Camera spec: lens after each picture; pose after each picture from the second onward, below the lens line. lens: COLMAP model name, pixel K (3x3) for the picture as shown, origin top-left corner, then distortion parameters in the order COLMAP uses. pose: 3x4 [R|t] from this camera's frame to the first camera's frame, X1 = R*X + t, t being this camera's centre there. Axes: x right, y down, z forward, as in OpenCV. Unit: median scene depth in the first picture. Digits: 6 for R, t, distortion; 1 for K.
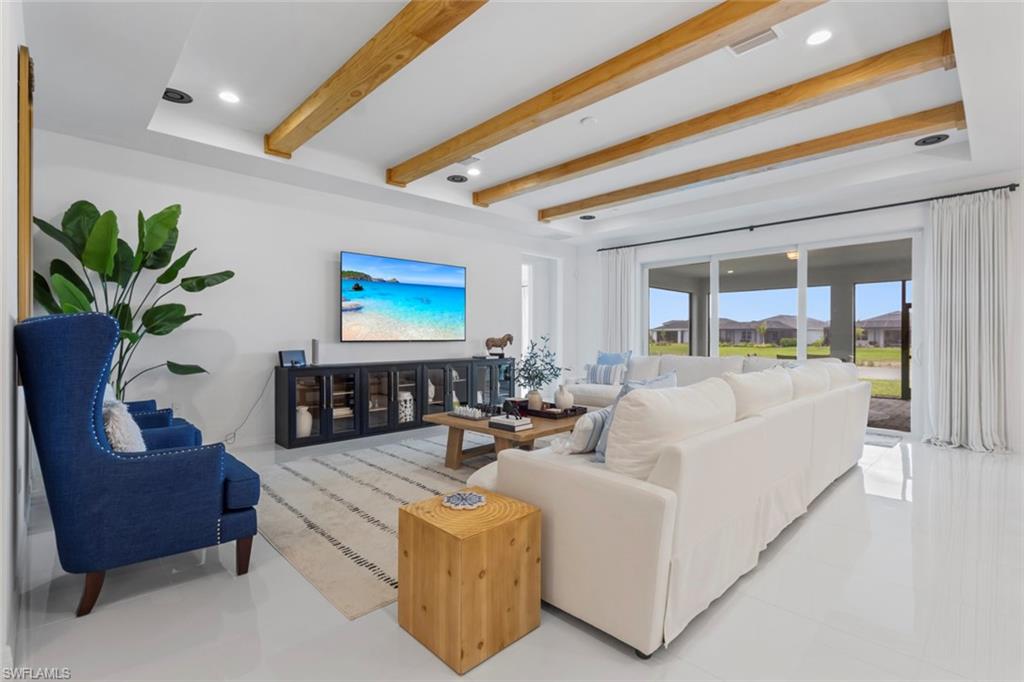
lens RADIAL K [[471.3, 0, 512.8], [0, 471.3, 300.7], [0, 0, 1]] dist [0.002102, 0.001569]
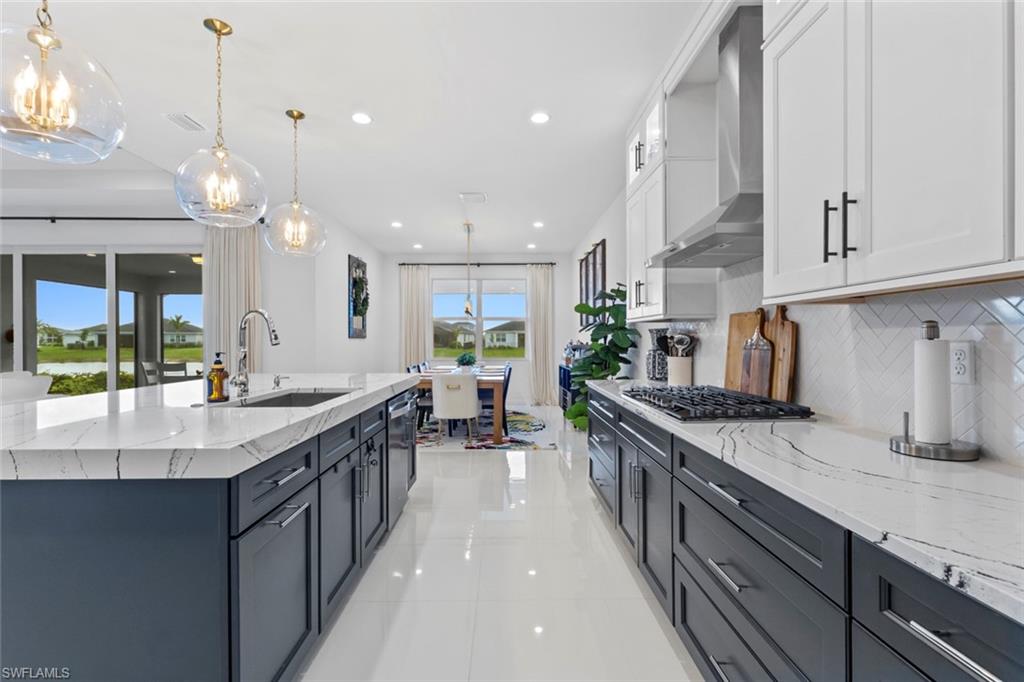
lens RADIAL K [[471.3, 0, 511.8], [0, 471.3, 345.5], [0, 0, 1]] dist [0.002102, 0.001569]
pose [[0.675463, -0.015956, 0.737221, 0.485793], [-0.050414, 0.996427, 0.067756, -0.028579], [-0.735669, -0.082934, 0.672245, -0.246543]]
